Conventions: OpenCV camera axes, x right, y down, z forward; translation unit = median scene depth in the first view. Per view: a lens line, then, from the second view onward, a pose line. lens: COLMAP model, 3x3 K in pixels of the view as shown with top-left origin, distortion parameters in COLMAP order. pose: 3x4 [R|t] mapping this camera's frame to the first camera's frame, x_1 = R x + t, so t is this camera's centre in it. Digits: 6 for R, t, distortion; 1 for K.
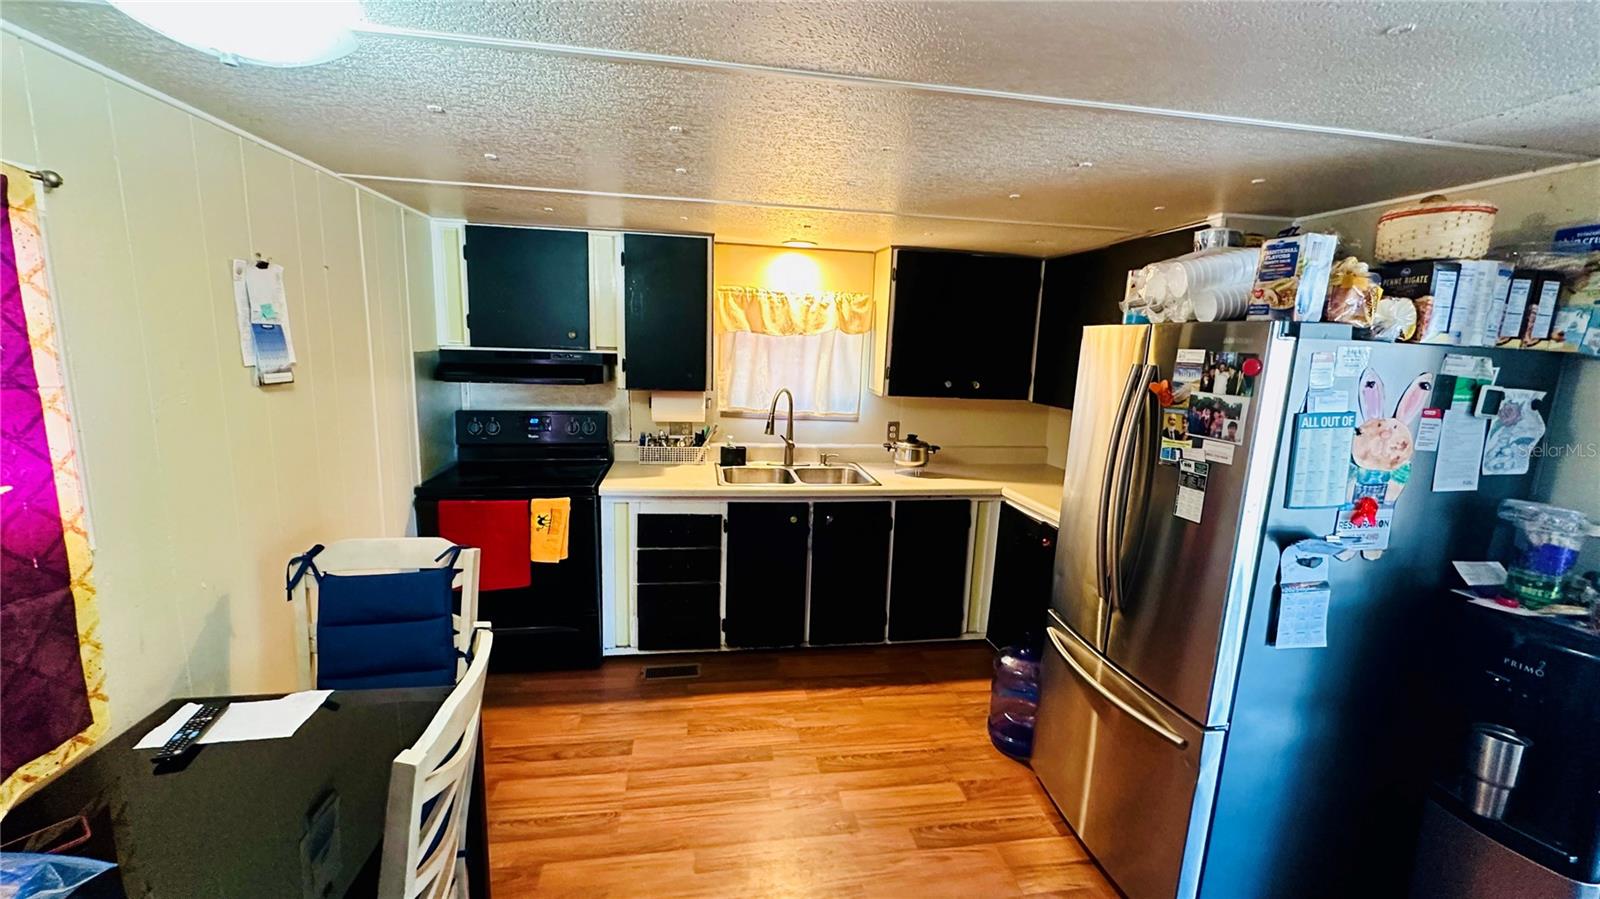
lens RADIAL K [[641.0, 0, 797.9], [0, 641.0, 451.0], [0, 0, 1]] dist [-0.002964, 0.000028]
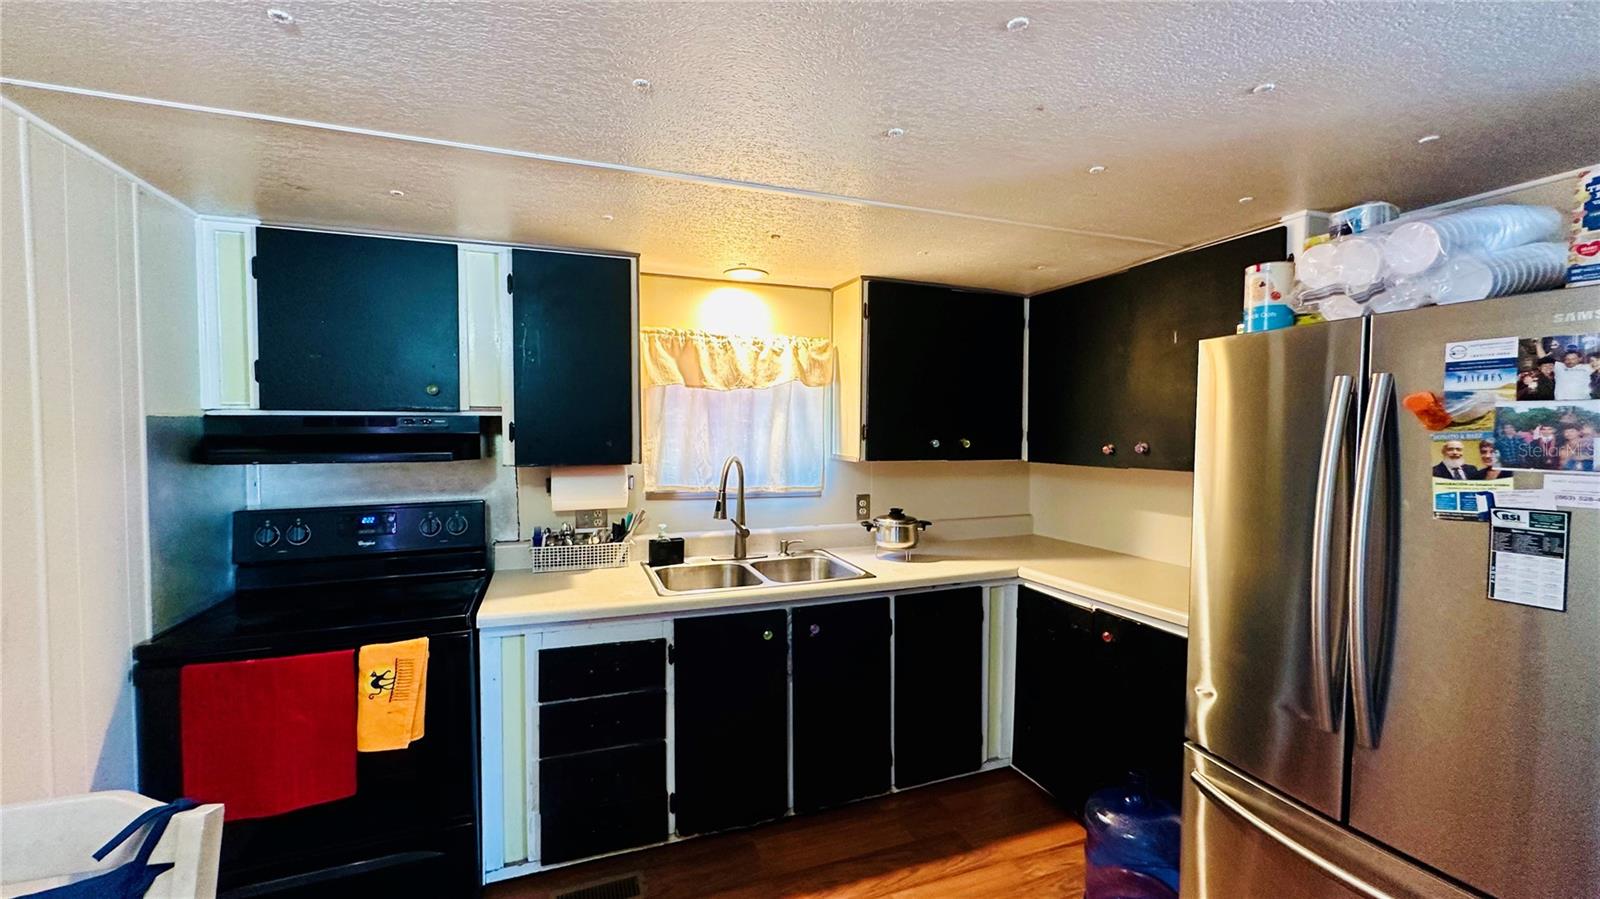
lens RADIAL K [[641.0, 0, 797.9], [0, 641.0, 451.0], [0, 0, 1]] dist [-0.002964, 0.000028]
pose [[0.979339, -0.040754, 0.198074, -0.100385], [0.066287, 0.990061, -0.124036, -0.005597], [-0.191050, 0.134603, 0.972307, 0.251719]]
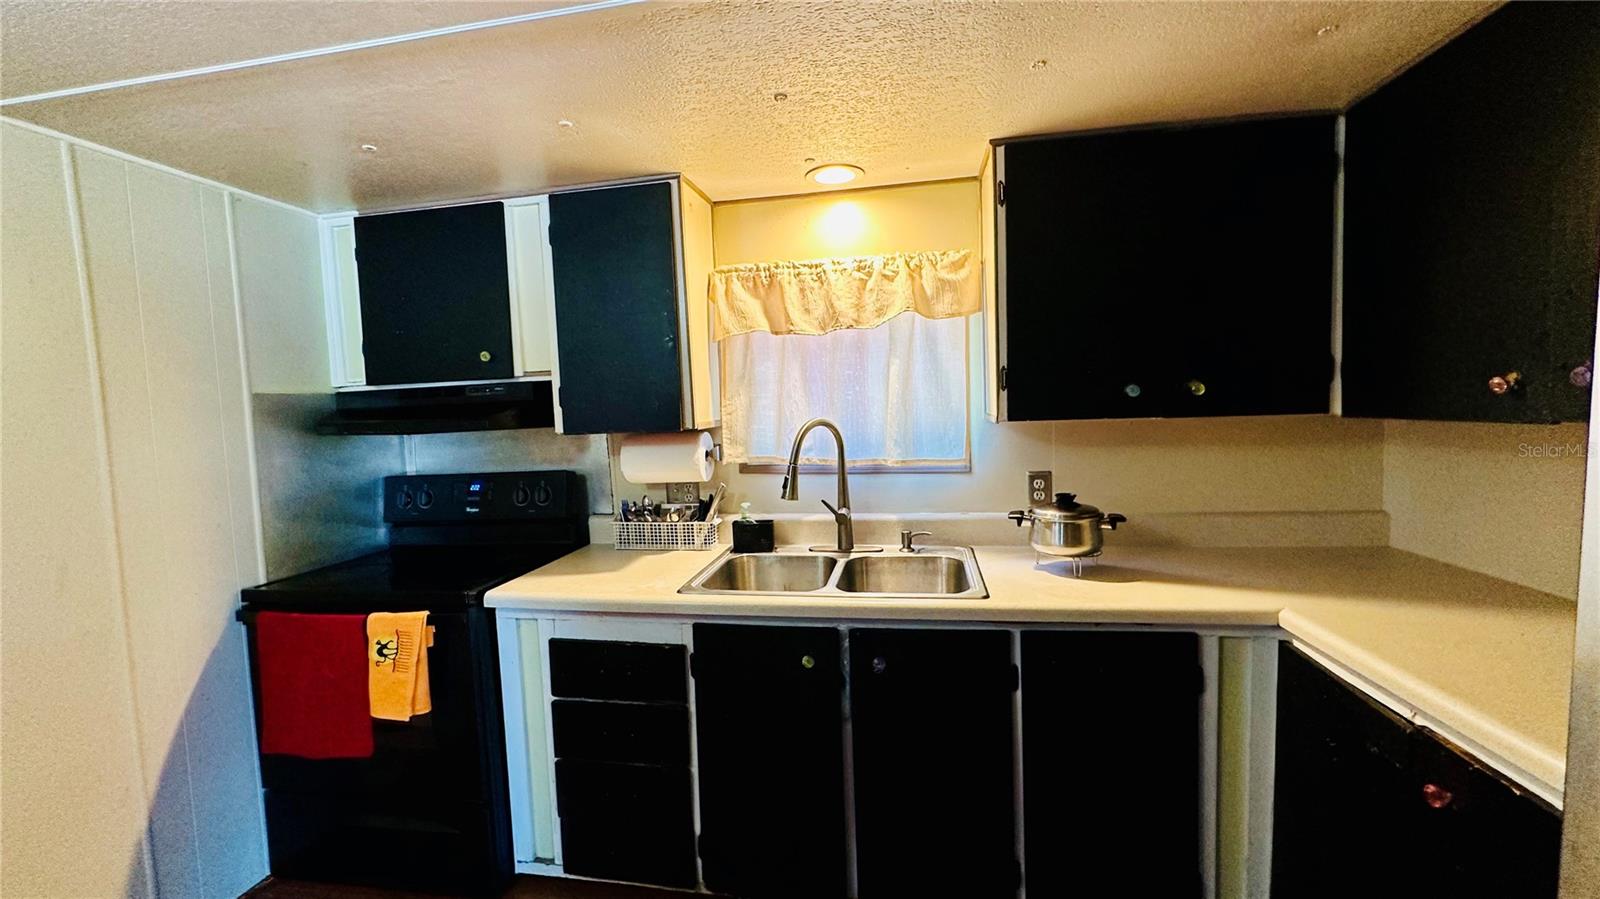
lens RADIAL K [[641.0, 0, 797.9], [0, 641.0, 451.0], [0, 0, 1]] dist [-0.002964, 0.000028]
pose [[0.940172, -0.047962, -0.337307, 0.159425], [0.013933, 0.994626, -0.102591, -0.009919], [0.340414, 0.091754, 0.935788, 0.460328]]
